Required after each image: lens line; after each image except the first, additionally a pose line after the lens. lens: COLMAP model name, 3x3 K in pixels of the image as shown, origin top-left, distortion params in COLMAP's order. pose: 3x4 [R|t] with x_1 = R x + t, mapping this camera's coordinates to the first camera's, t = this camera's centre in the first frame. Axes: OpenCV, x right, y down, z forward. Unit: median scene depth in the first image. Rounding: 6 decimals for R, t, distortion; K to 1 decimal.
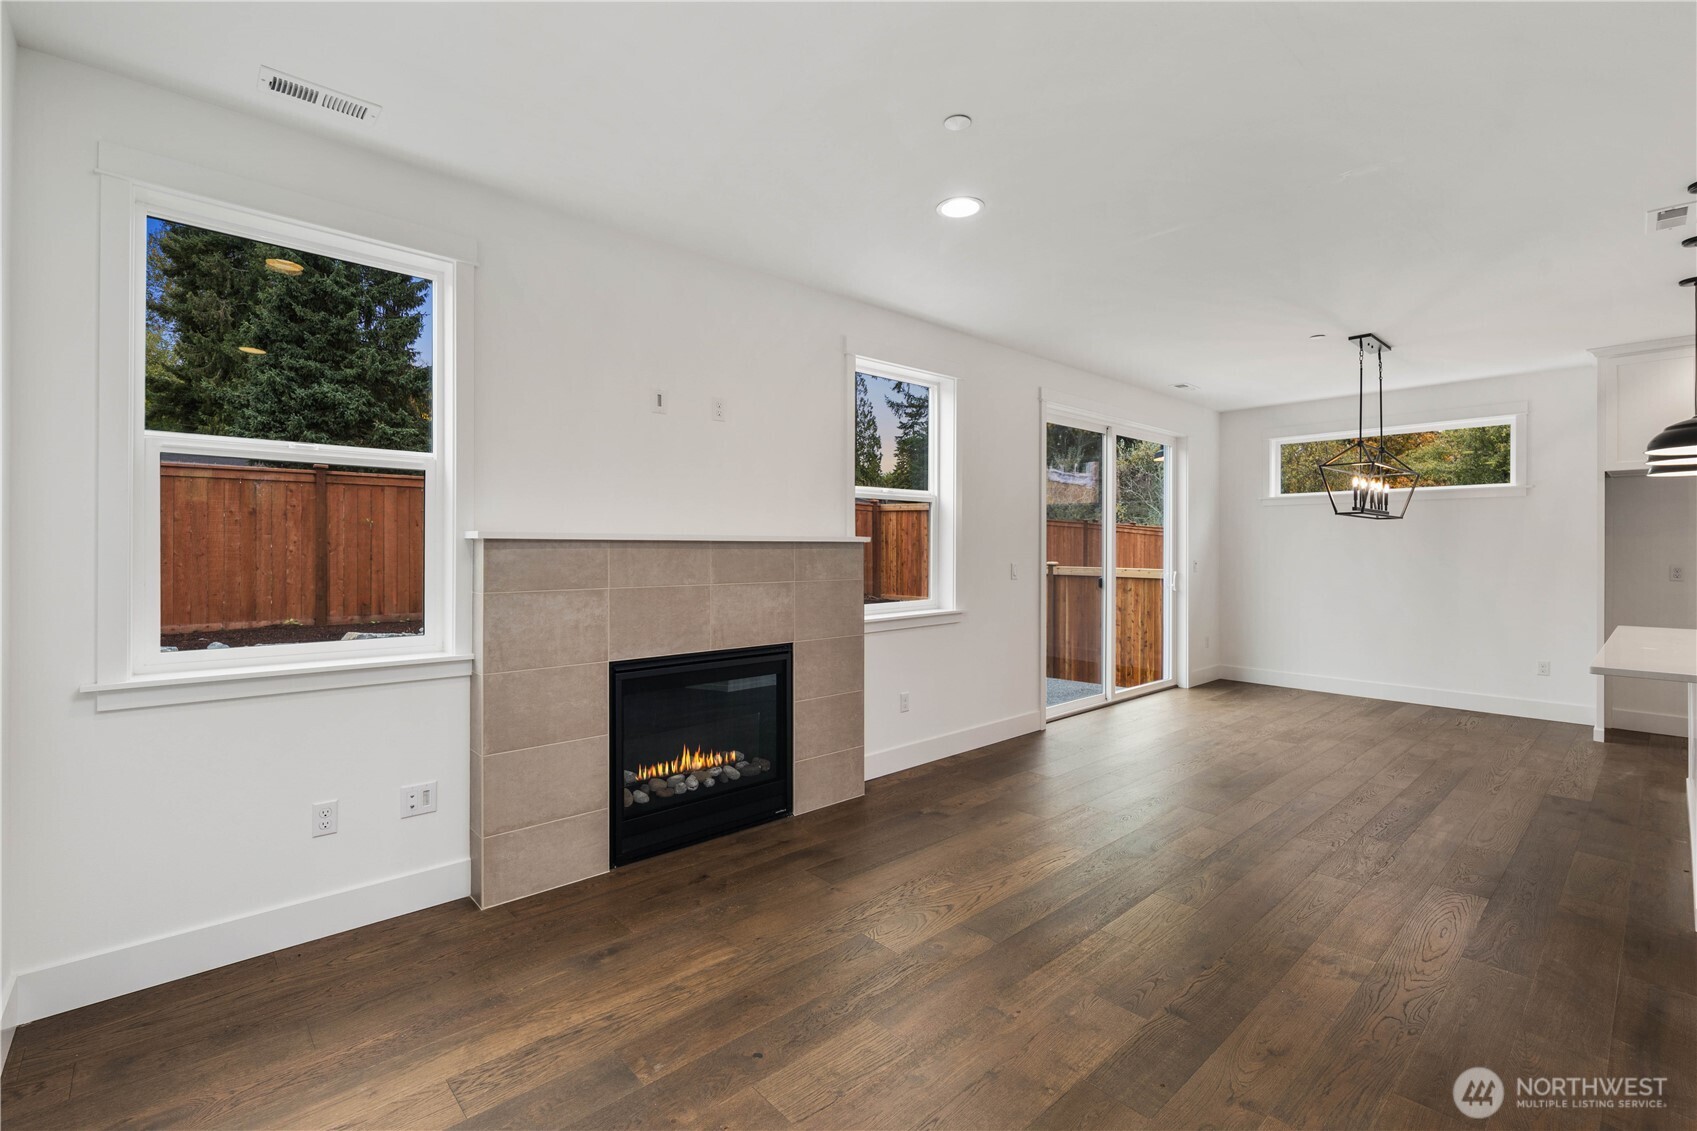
lens RADIAL K [[747.0, 0, 854.6], [0, 747.0, 548.2], [0, 0, 1]] dist [0.003742, -0.000956]
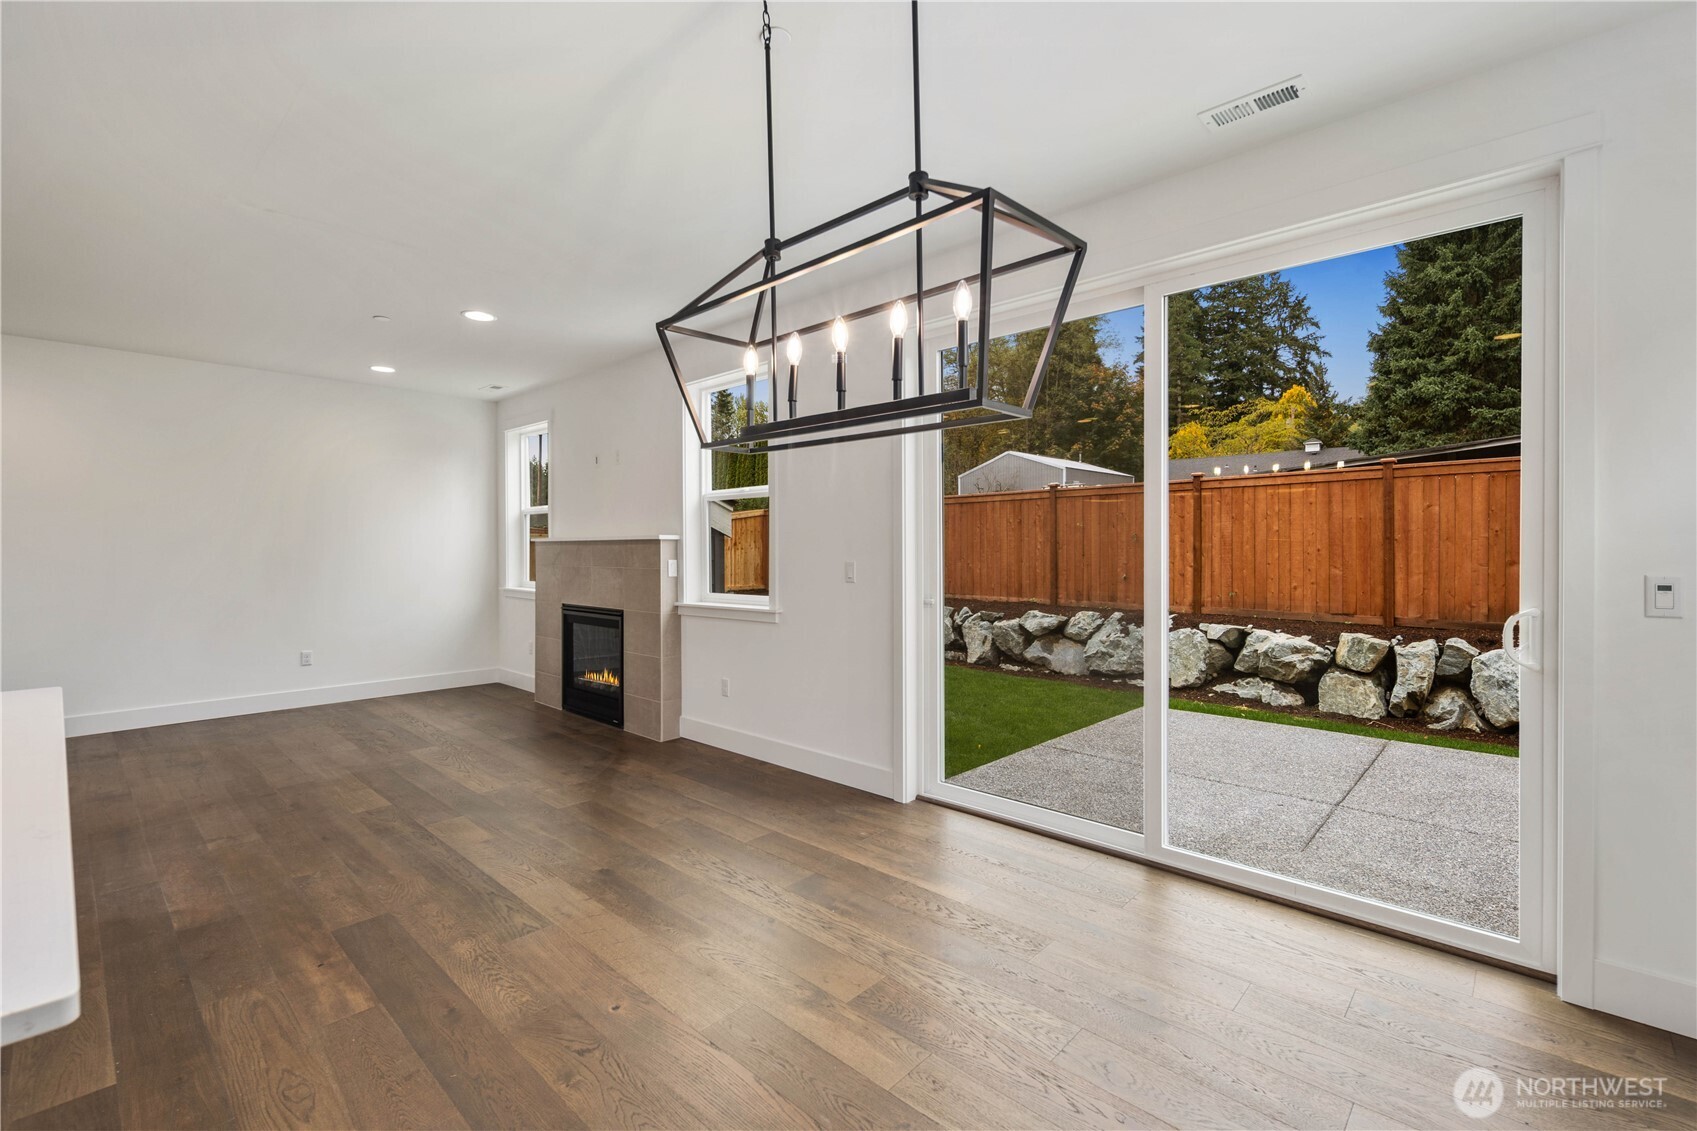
lens RADIAL K [[736.3, 0, 856.1], [0, 736.3, 553.4], [0, 0, 1]] dist [0.003231, -0.000599]
pose [[0.085438, 0.004214, -0.996335, 0.842138], [0.002243, 0.999988, 0.004422, 0.007542], [0.996341, -0.002613, 0.085427, 0.815026]]
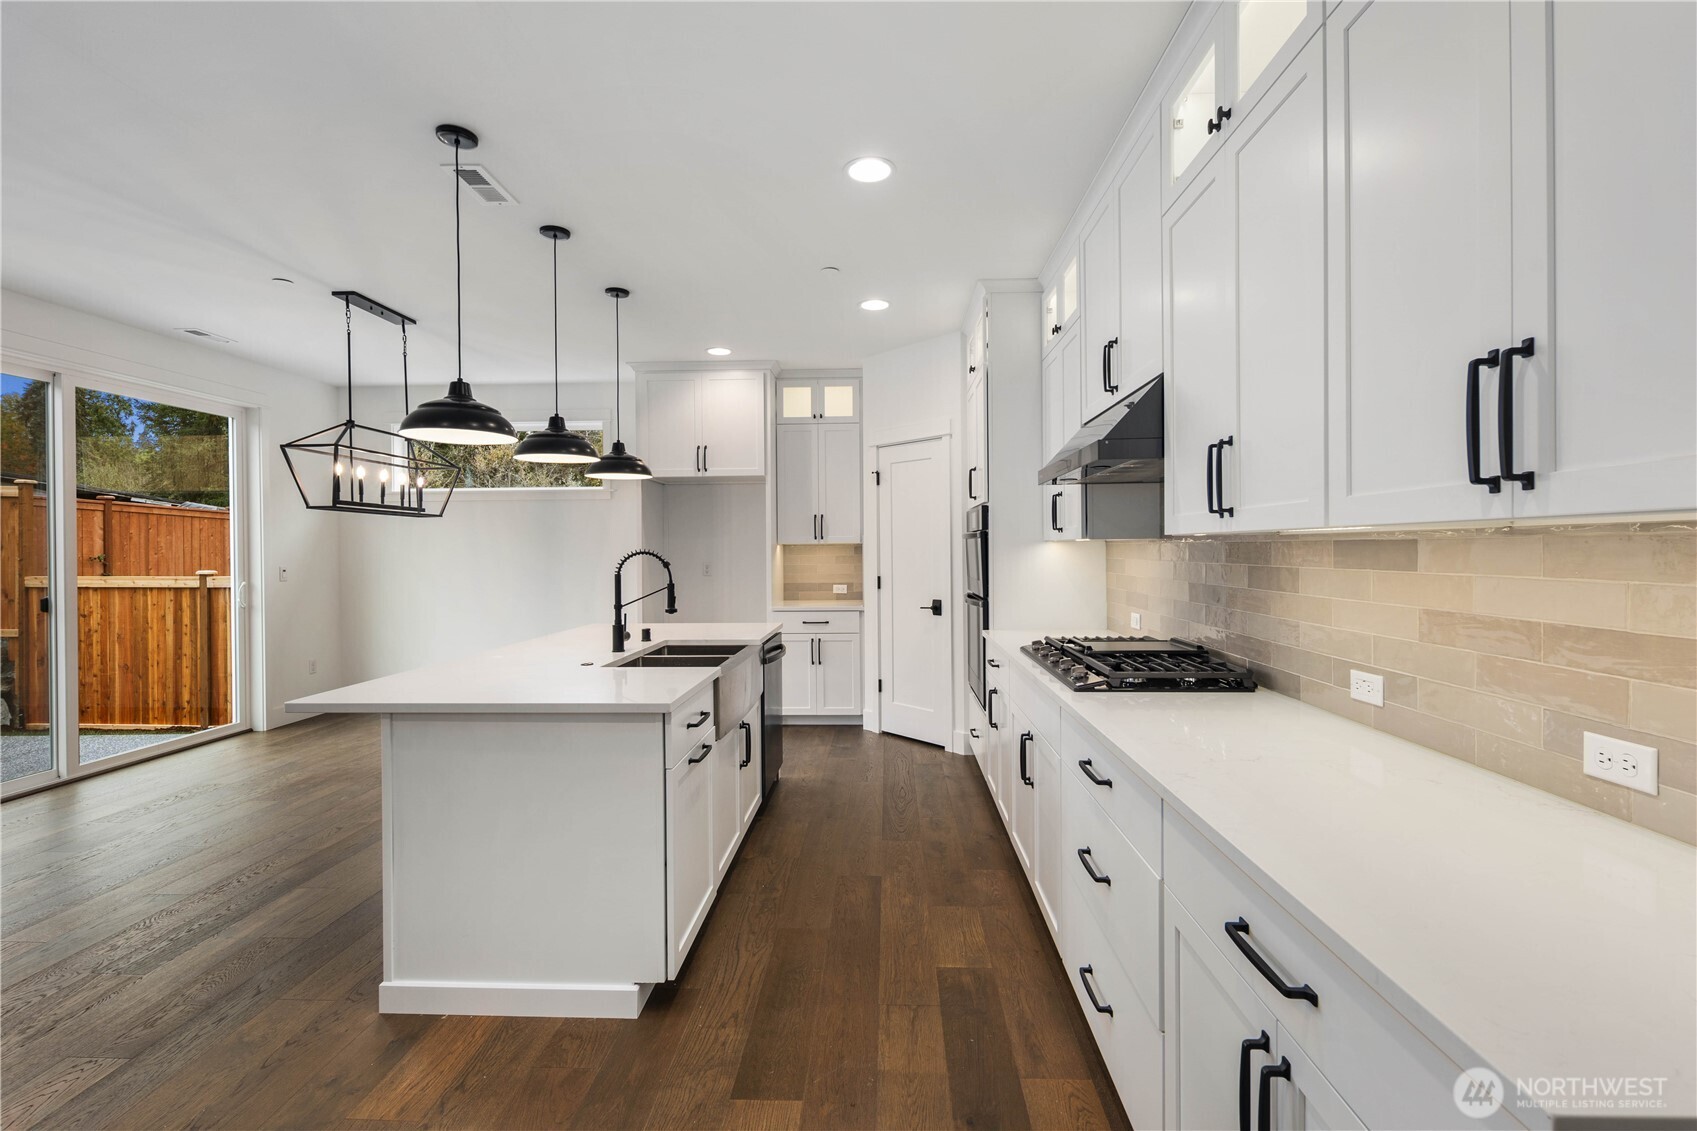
lens RADIAL K [[736.3, 0, 856.1], [0, 736.3, 553.4], [0, 0, 1]] dist [0.003231, -0.000599]
pose [[0.706618, -0.012439, 0.707486, 0.398388], [0.009199, 0.999922, 0.008393, 0.001393], [-0.707536, 0.000577, 0.706677, 0.022334]]
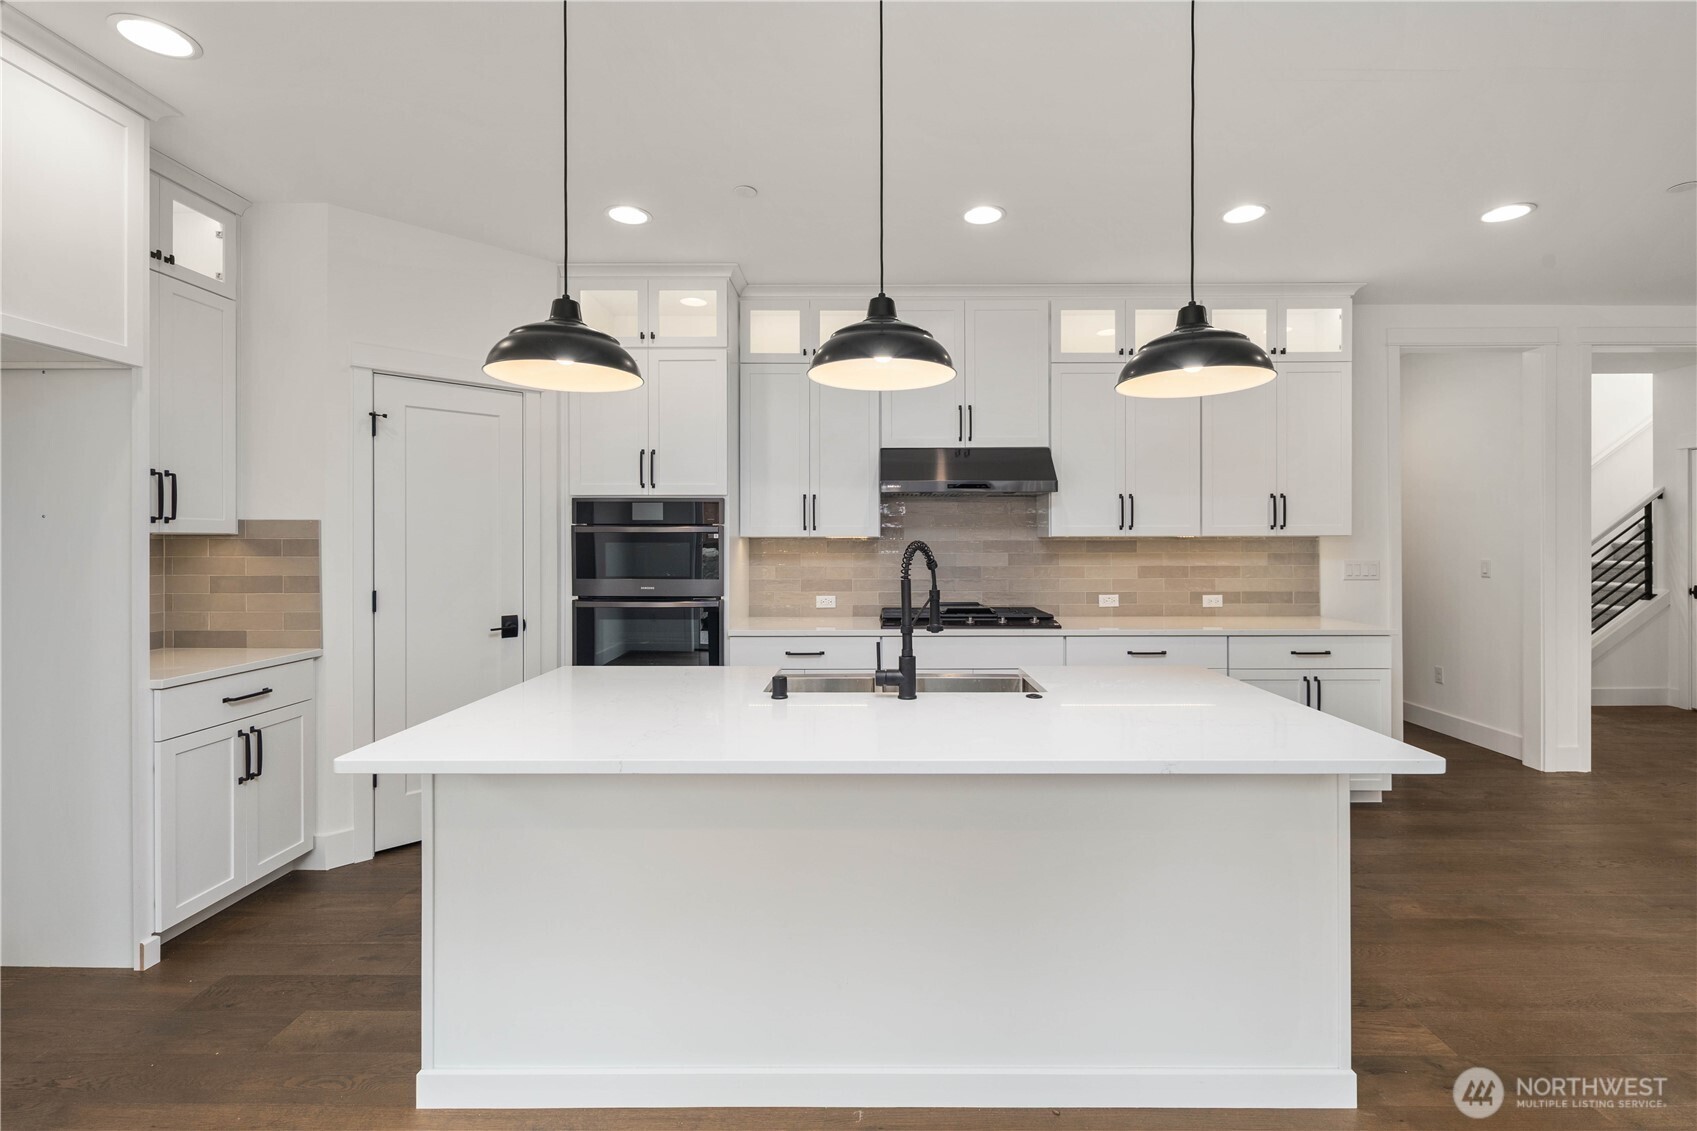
lens RADIAL K [[754.6, 0, 863.9], [0, 754.6, 540.9], [0, 0, 1]] dist [0.004139, -0.000147]
pose [[-0.735690, 0.000186, 0.677319, 0.425292], [-0.000409, 1.000000, -0.000718, 0.001257], [-0.677319, -0.000805, -0.735689, 0.775378]]
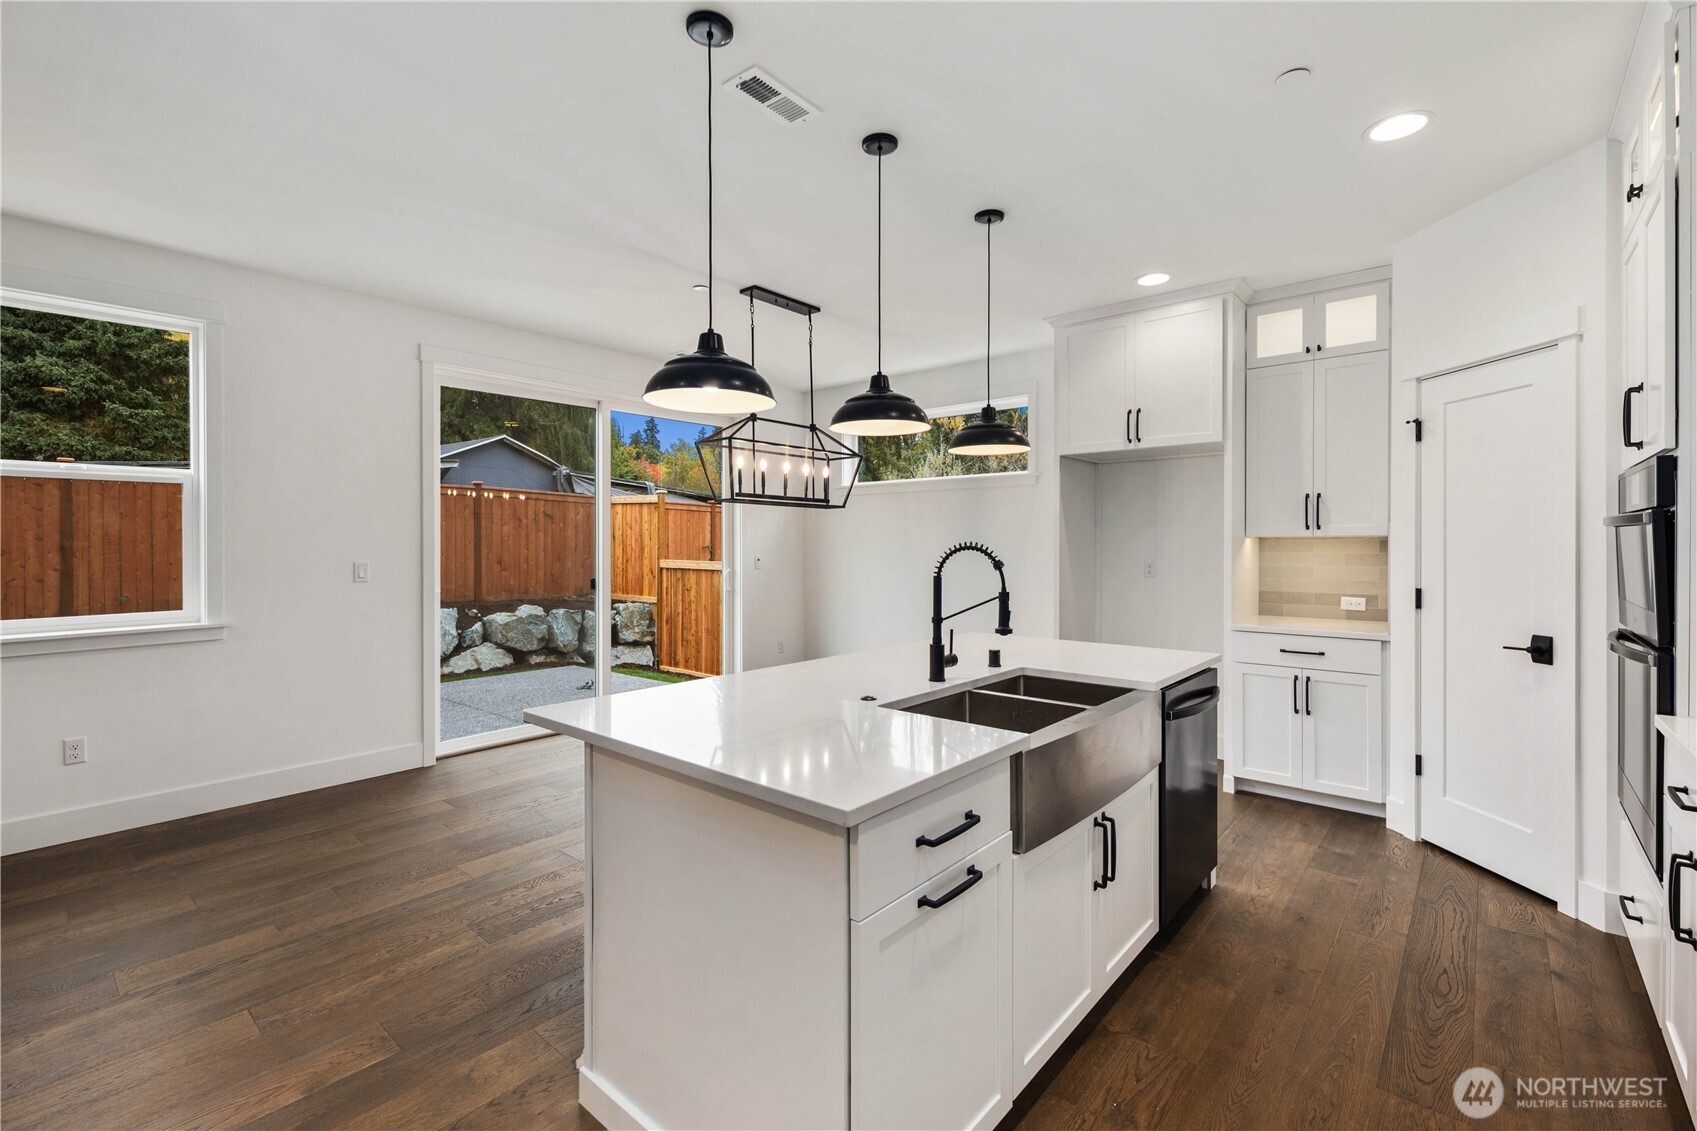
lens RADIAL K [[741.8, 0, 854.4], [0, 741.8, 547.4], [0, 0, 1]] dist [0.001431, -0.000634]
pose [[0.992483, -0.003846, 0.122326, 0.555780], [0.003251, 0.999982, 0.005063, 0.001776], [-0.122343, -0.004627, 0.992477, 0.128689]]
